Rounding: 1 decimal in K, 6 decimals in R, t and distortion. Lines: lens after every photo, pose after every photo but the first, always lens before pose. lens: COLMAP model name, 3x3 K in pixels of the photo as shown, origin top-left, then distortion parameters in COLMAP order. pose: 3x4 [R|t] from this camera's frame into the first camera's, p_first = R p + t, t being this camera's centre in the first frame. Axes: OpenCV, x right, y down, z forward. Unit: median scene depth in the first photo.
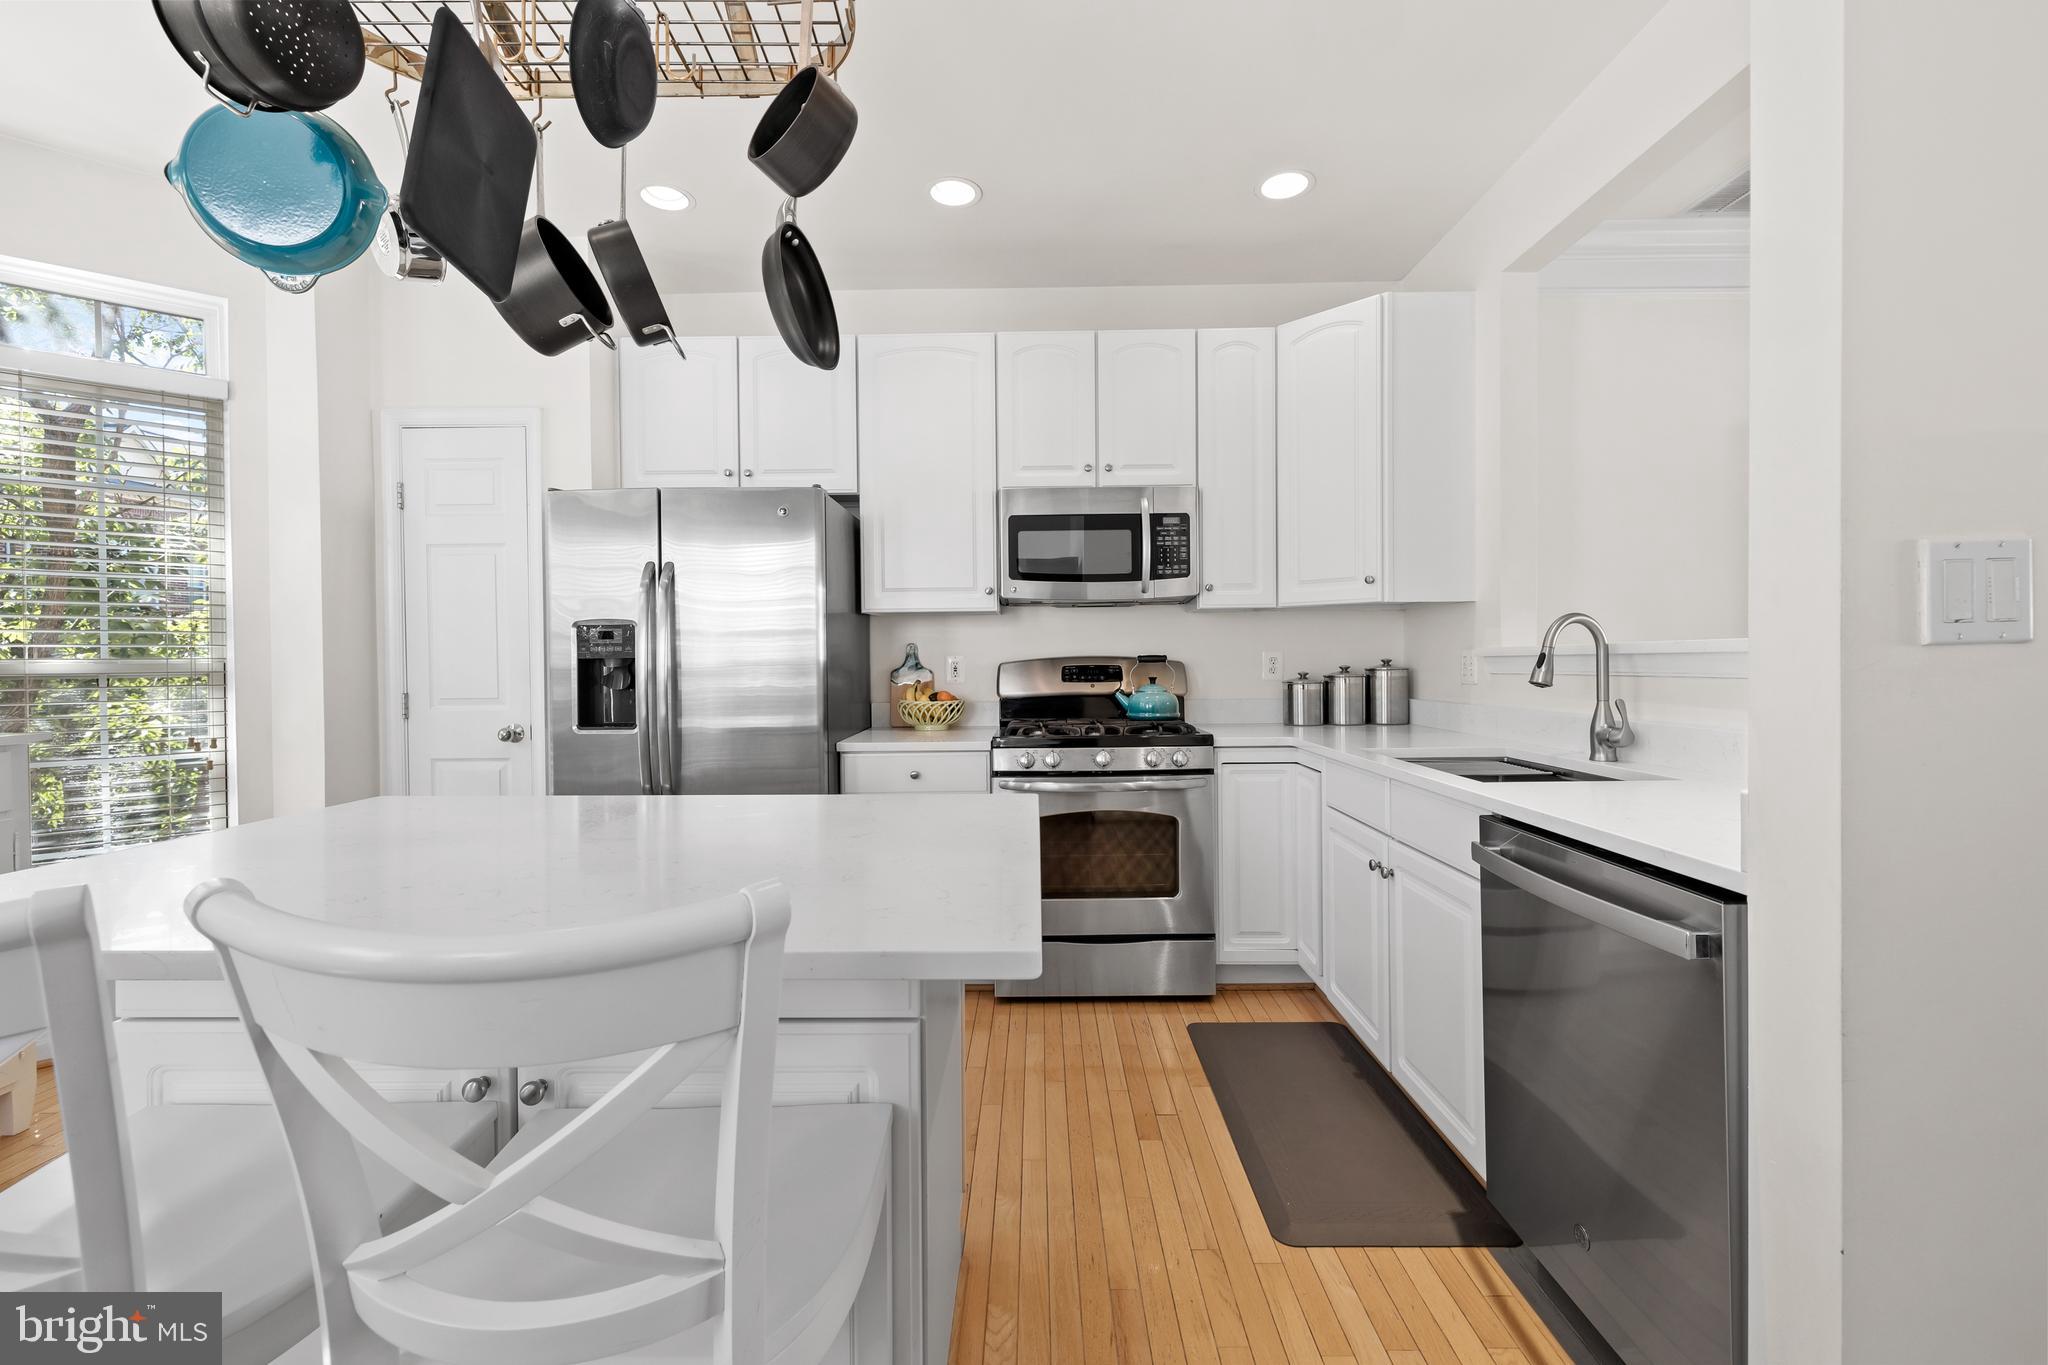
lens RADIAL K [[856.5, 0, 1027.0], [0, 856.5, 665.5], [0, 0, 1]] dist [-0.000467, 0.000318]
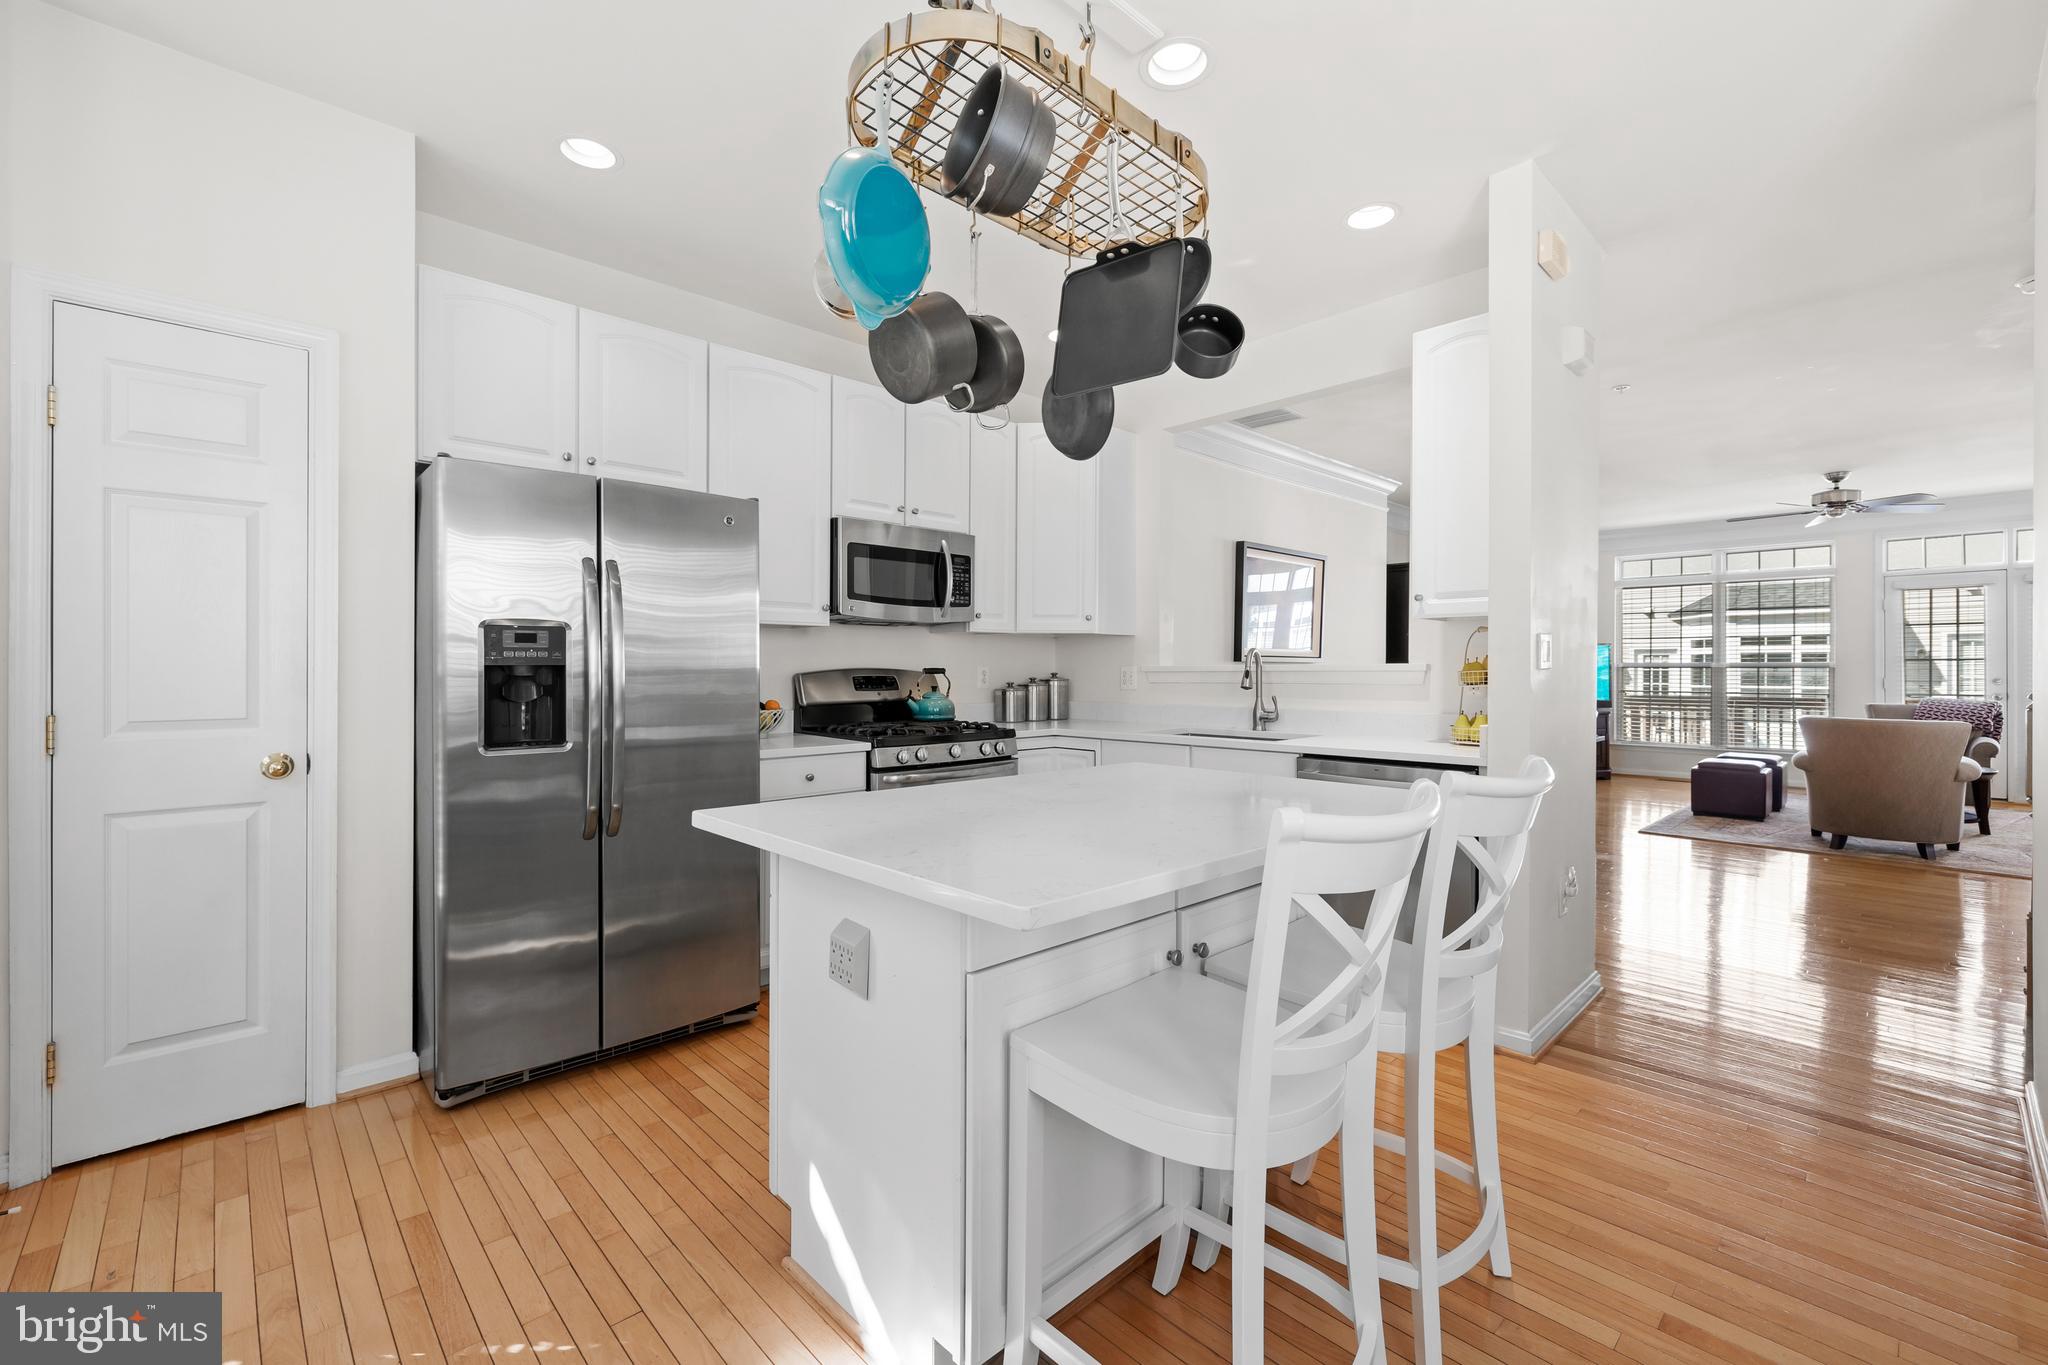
lens RADIAL K [[856.5, 0, 1027.8], [0, 856.5, 667.9], [0, 0, 1]] dist [-0.000467, 0.000318]
pose [[0.712249, 0.011878, 0.701826, -0.637077], [-0.006032, 0.999923, -0.010802, 0.000234], [-0.701901, 0.003460, 0.712266, 0.036846]]
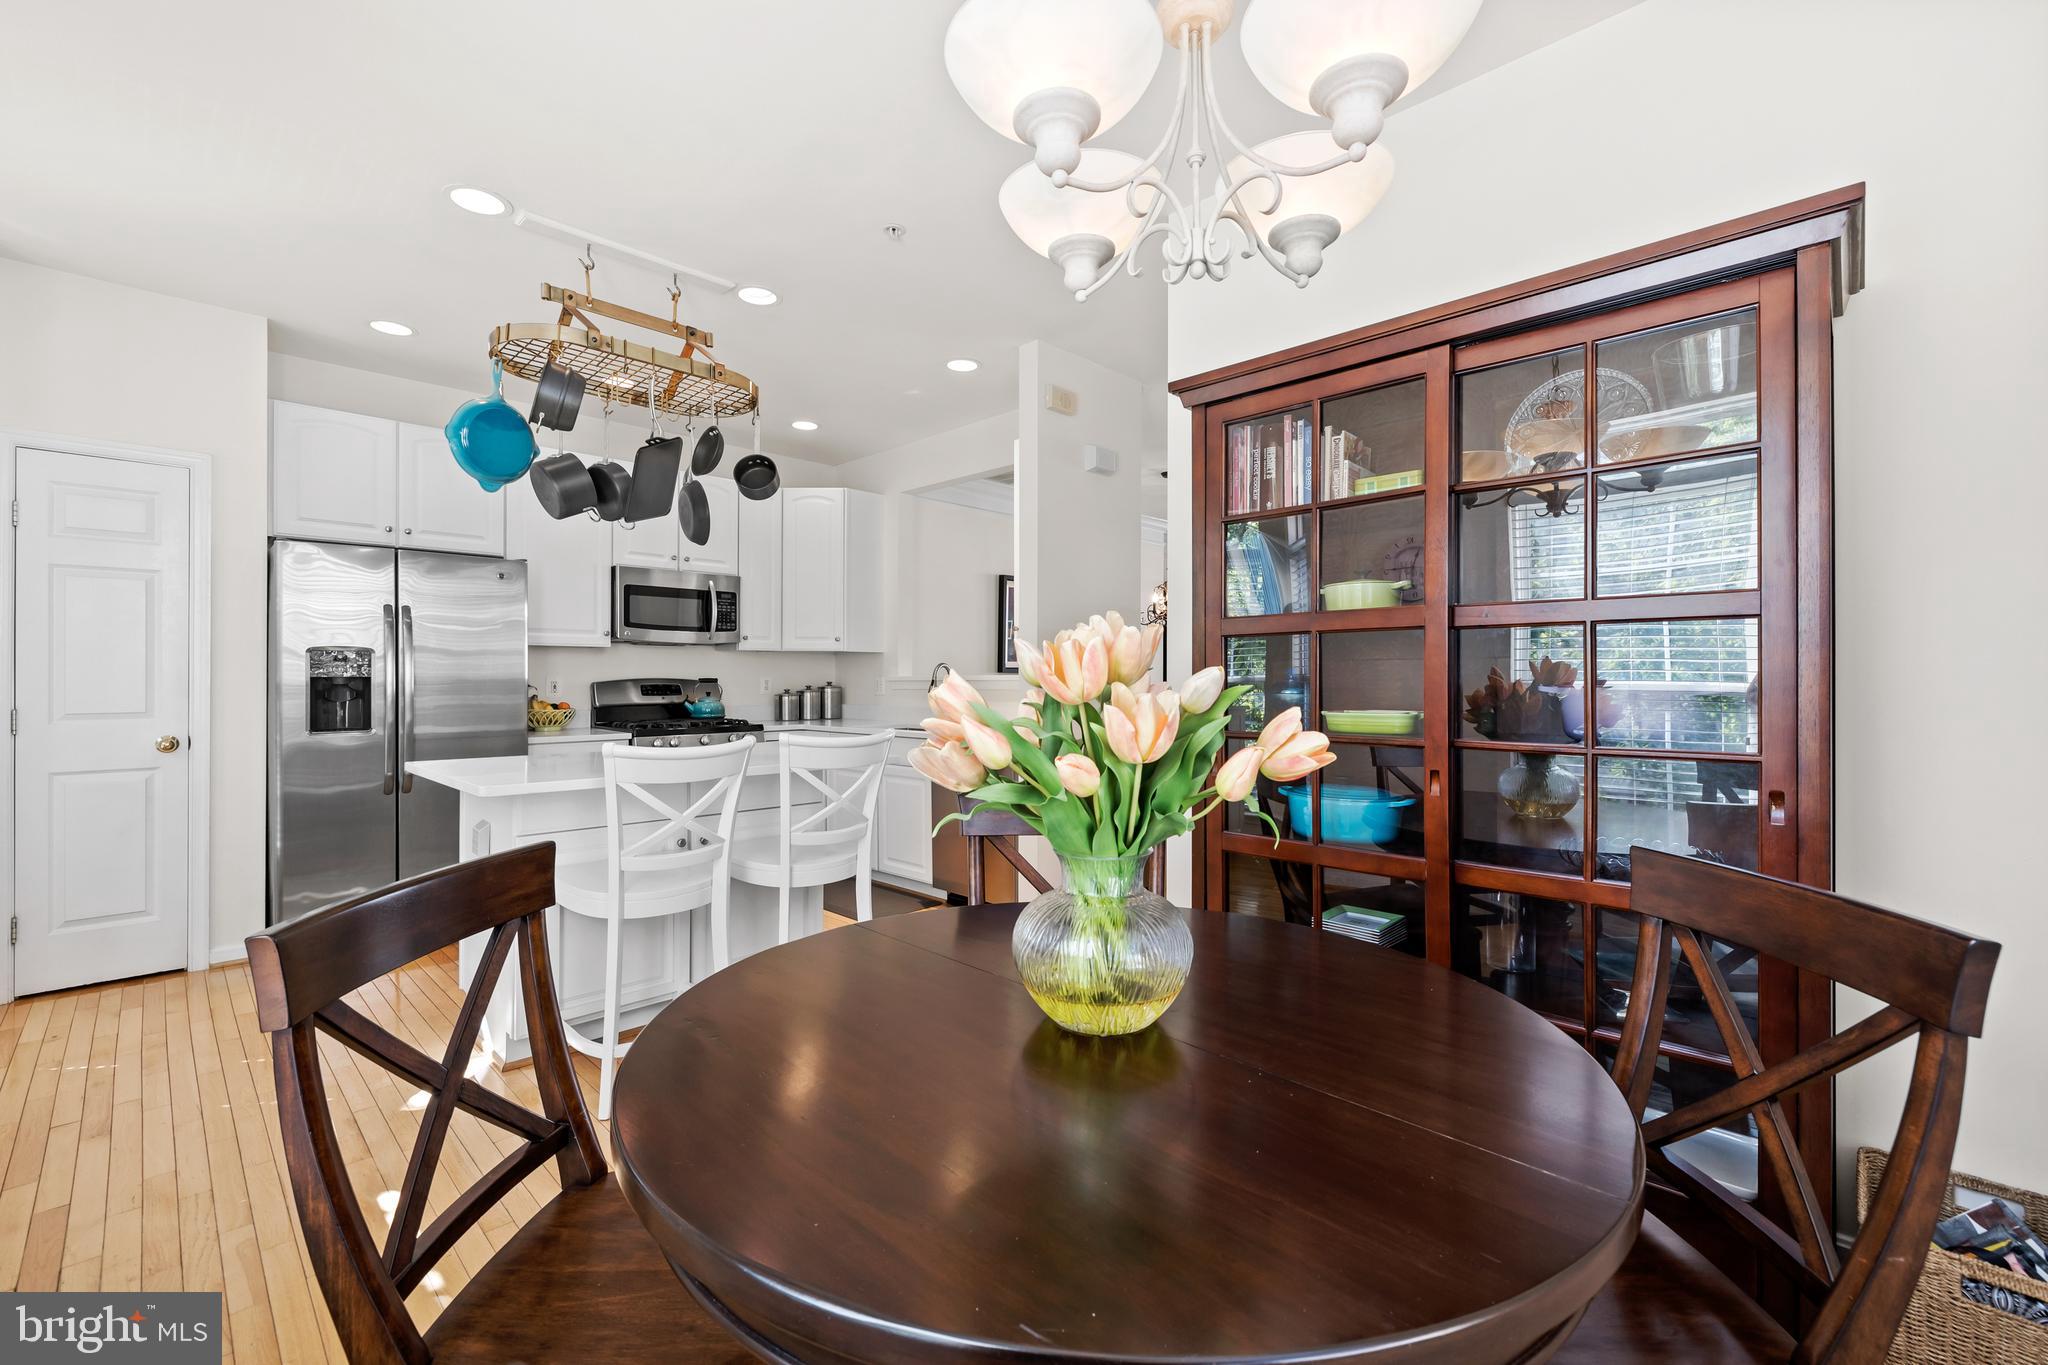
lens RADIAL K [[856.5, 0, 1029.3], [0, 856.5, 675.2], [0, 0, 1]] dist [-0.000467, 0.000318]
pose [[0.685222, 0.012545, 0.728226, -0.623431], [-0.004585, 0.999906, -0.012911, 0.000205], [-0.728319, 0.005508, 0.685216, -0.541106]]
